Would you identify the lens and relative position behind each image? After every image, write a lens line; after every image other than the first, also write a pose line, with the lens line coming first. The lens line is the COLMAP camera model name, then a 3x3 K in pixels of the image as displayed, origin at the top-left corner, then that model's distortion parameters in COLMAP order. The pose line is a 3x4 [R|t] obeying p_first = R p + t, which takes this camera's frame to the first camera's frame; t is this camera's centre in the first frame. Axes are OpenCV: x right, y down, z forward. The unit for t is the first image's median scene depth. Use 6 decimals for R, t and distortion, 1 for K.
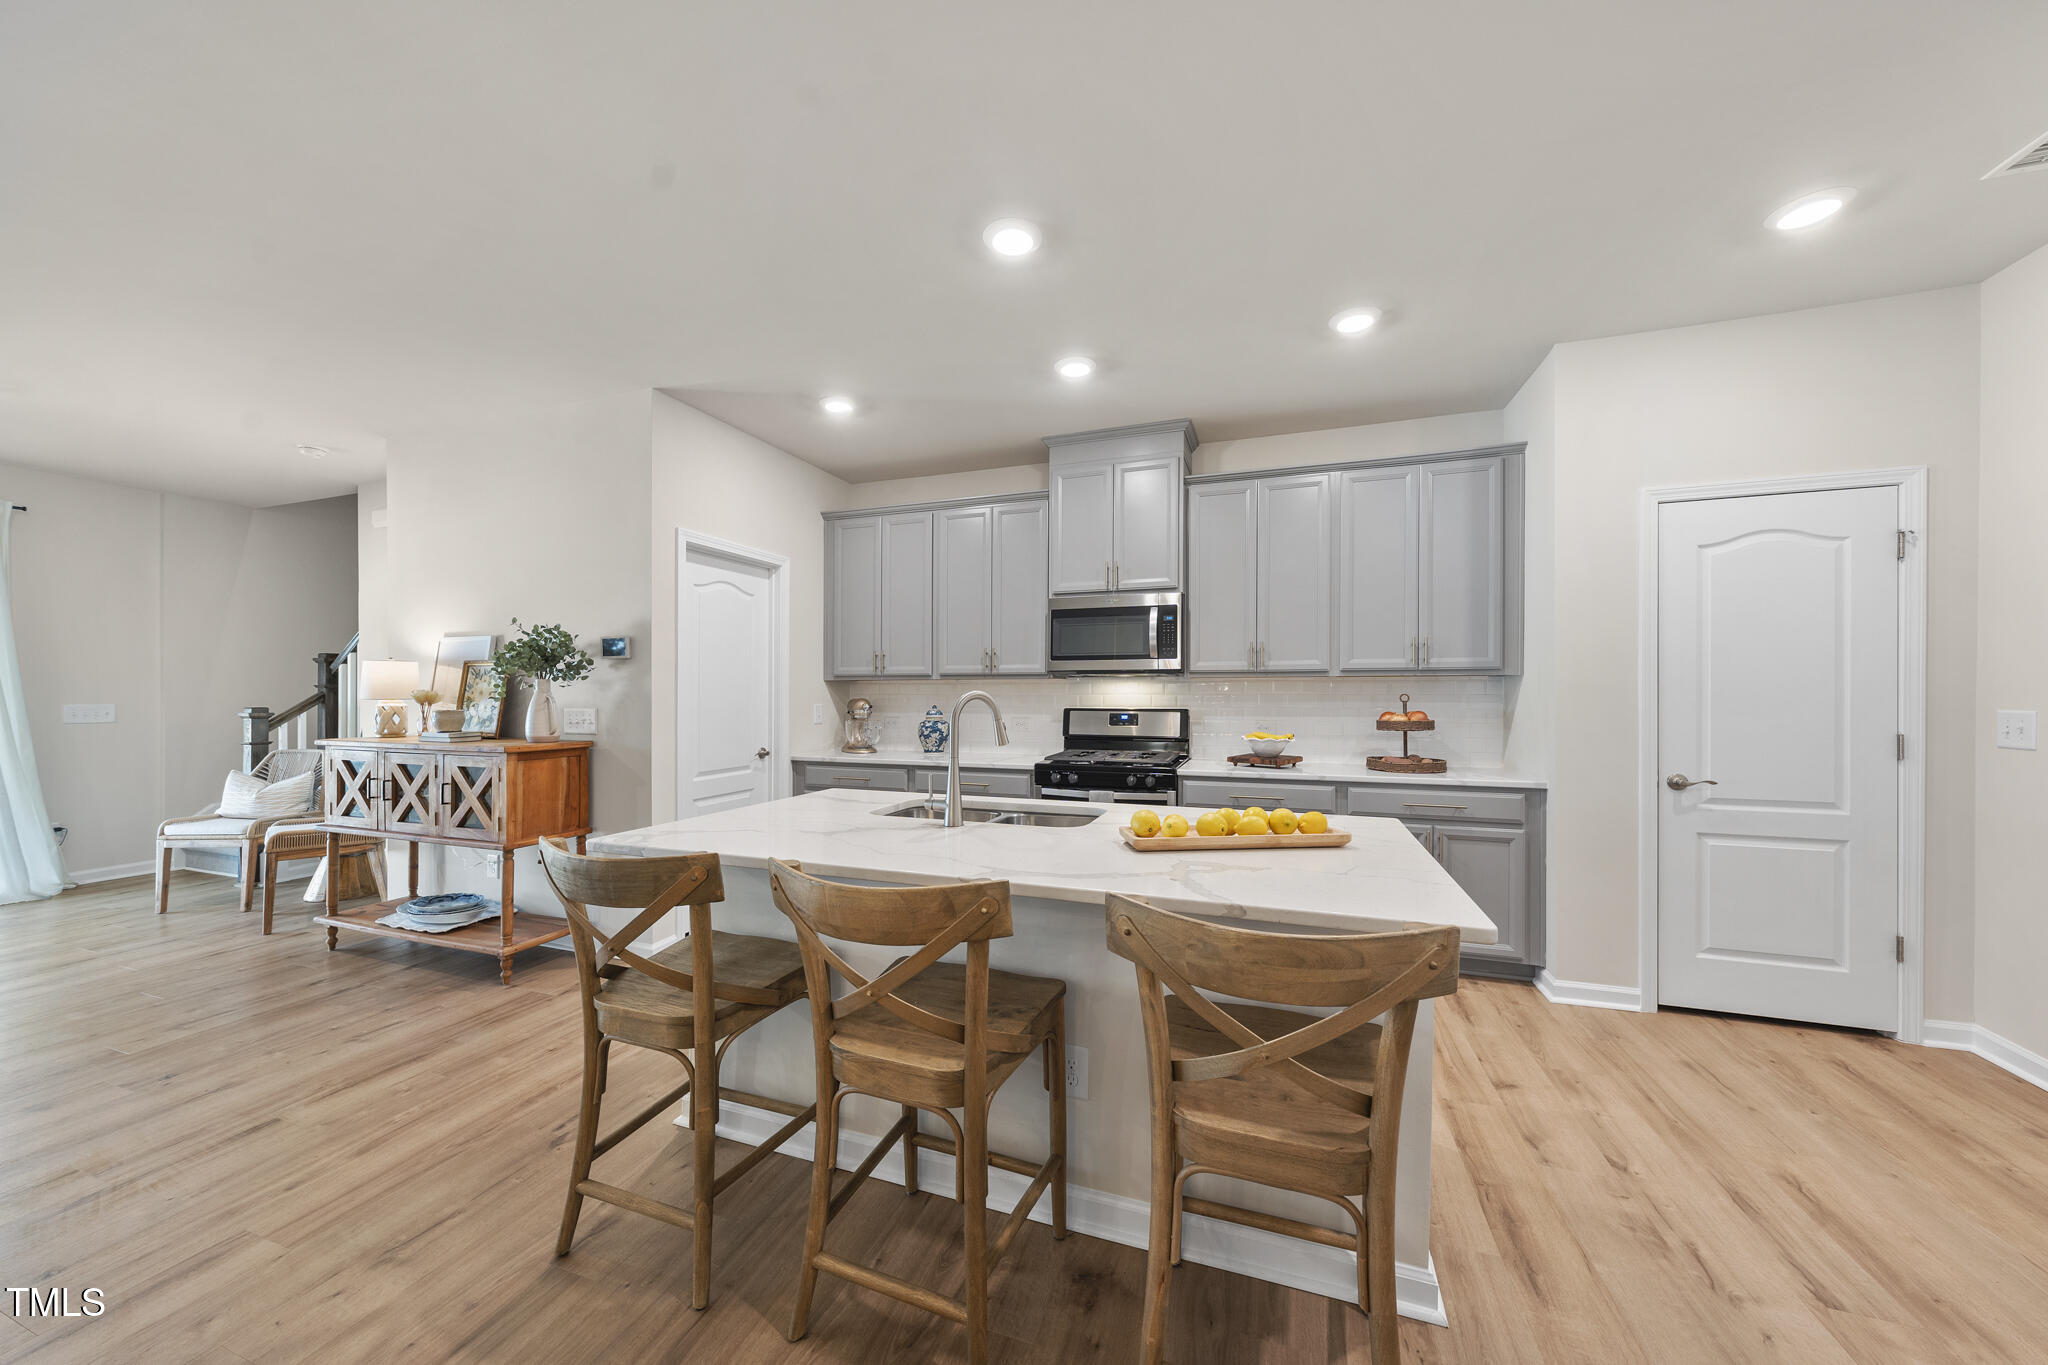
lens RADIAL K [[689.4, 0, 1028.5], [0, 689.4, 691.4], [0, 0, 1]] dist [-0.002686, 0.000916]
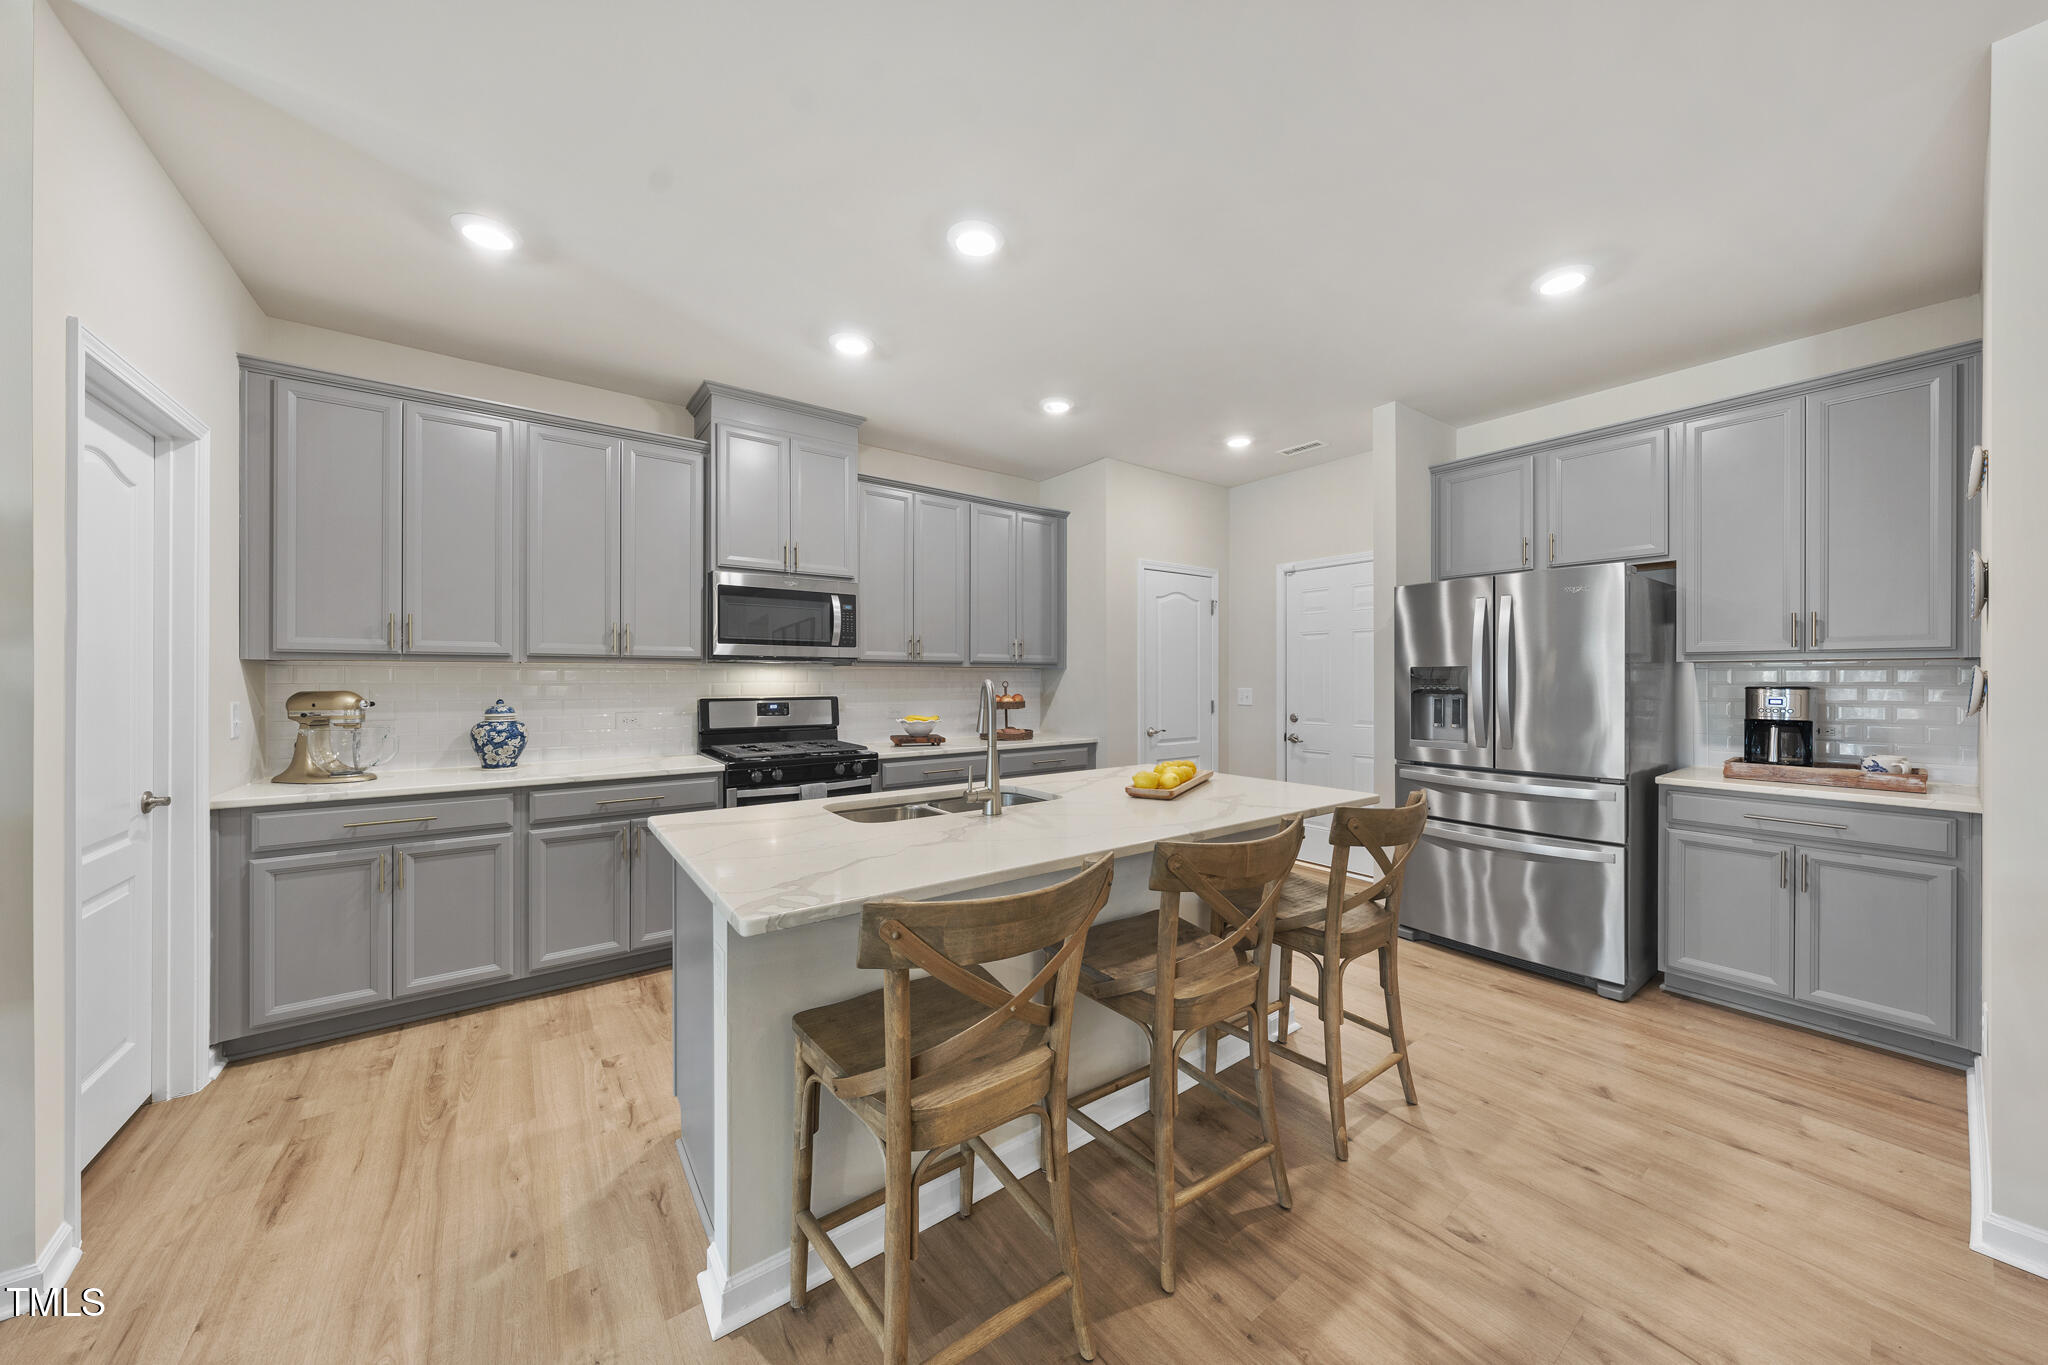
lens RADIAL K [[689.4, 0, 1024.1], [0, 689.4, 679.2], [0, 0, 1]] dist [-0.002686, 0.000916]
pose [[0.566073, 0.000647, 0.824355, -0.482901], [0.000114, 1.000000, -0.000863, 0.000574], [-0.824355, 0.000583, 0.566072, 0.210471]]
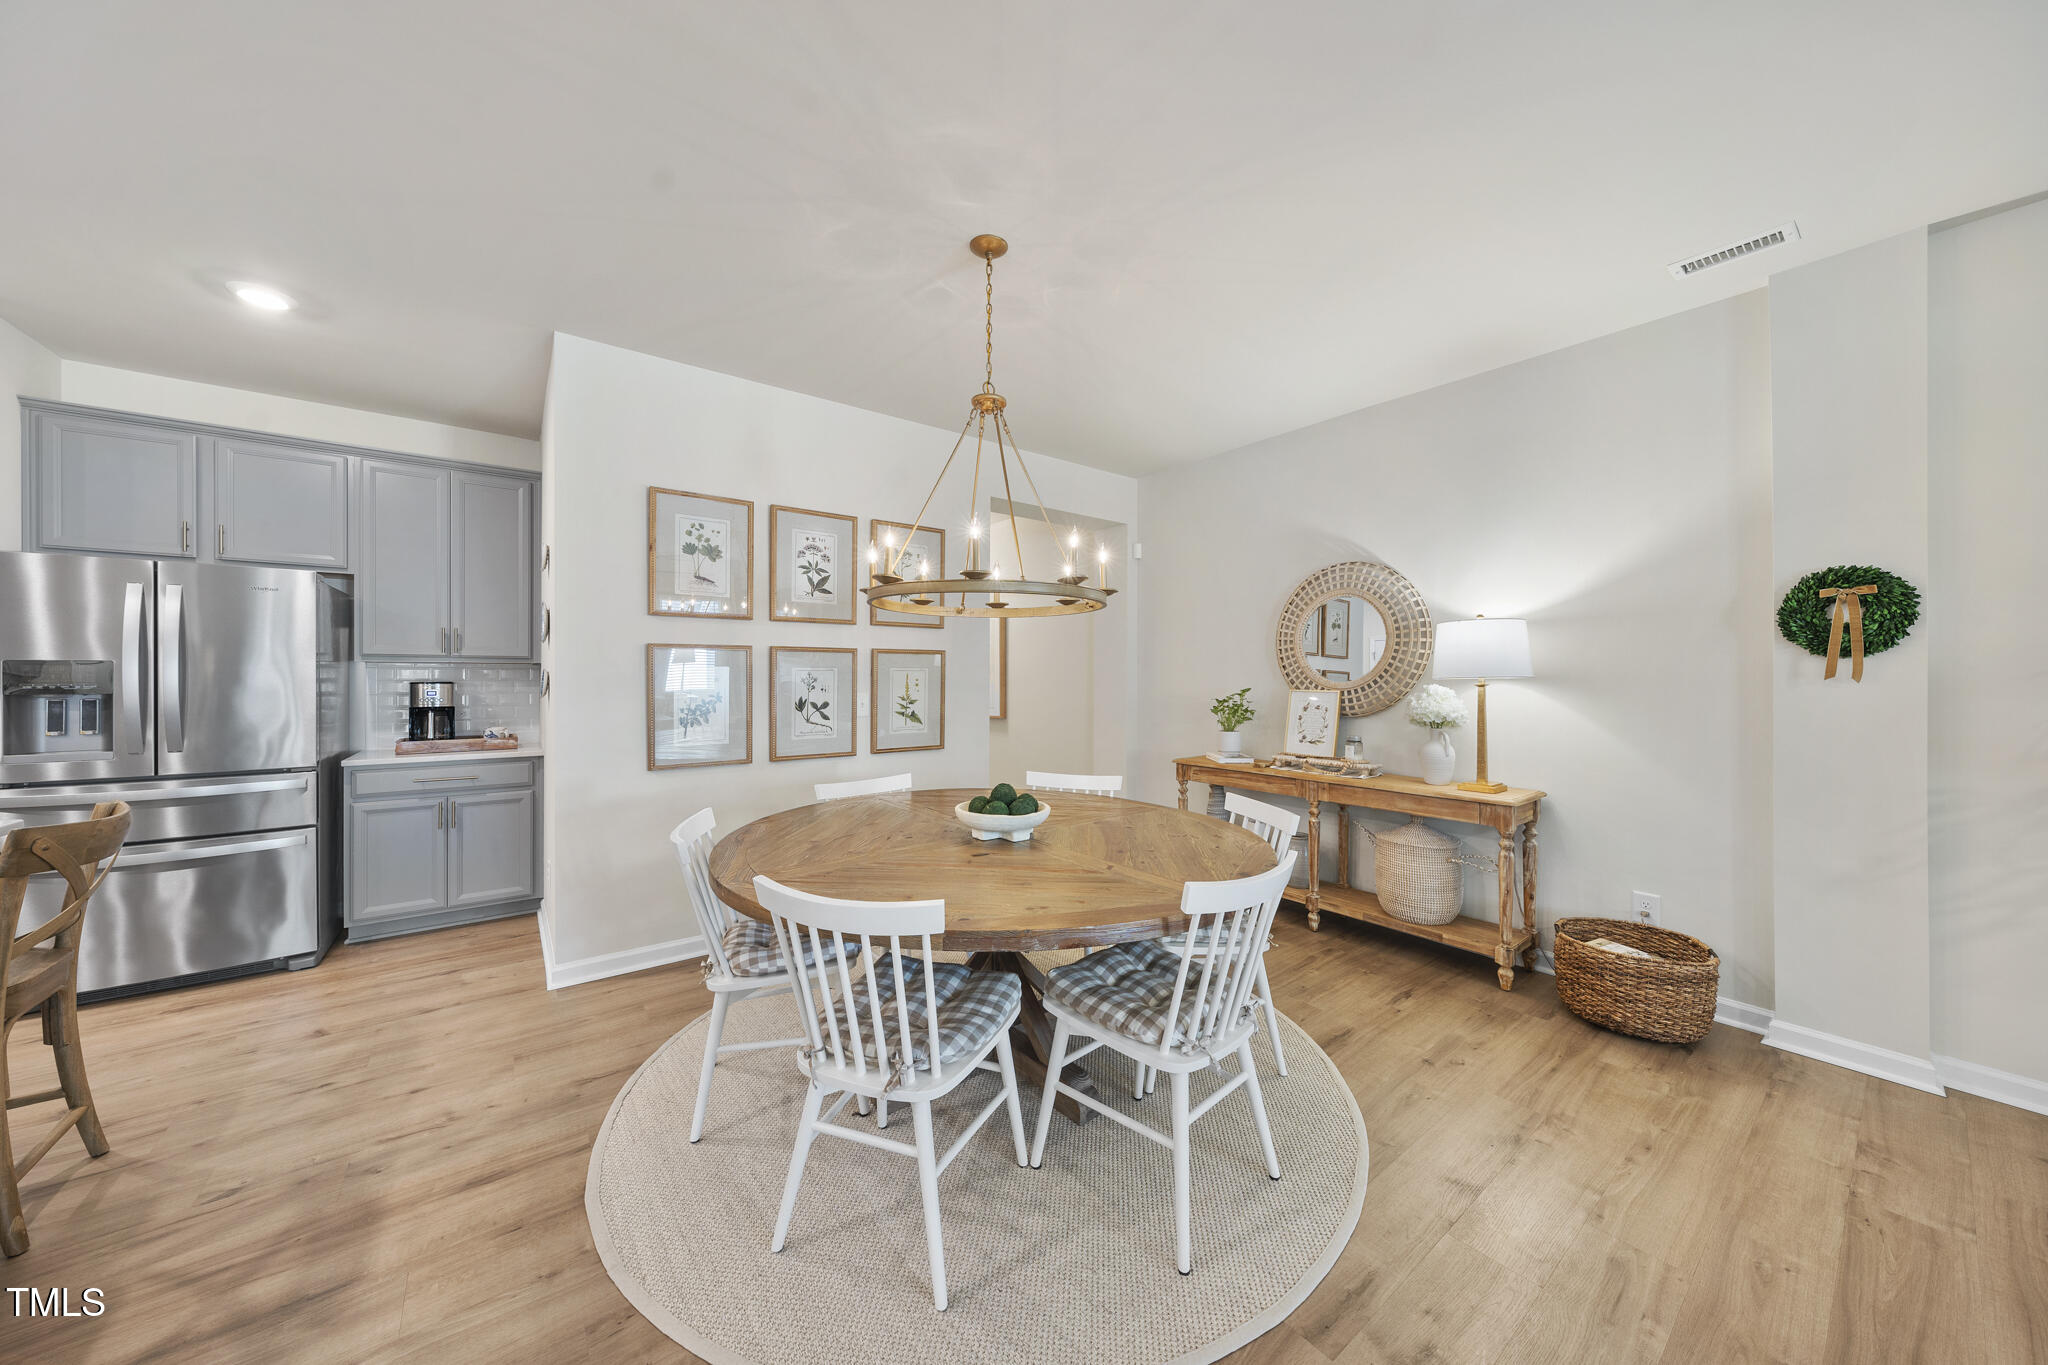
lens RADIAL K [[689.4, 0, 1032.7], [0, 689.4, 679.5], [0, 0, 1]] dist [-0.002686, 0.000916]
pose [[-0.836026, -0.001069, 0.548689, -0.655691], [0.000101, 0.999998, 0.002103, 0.002276], [-0.548690, 0.001813, -0.836024, 0.303380]]
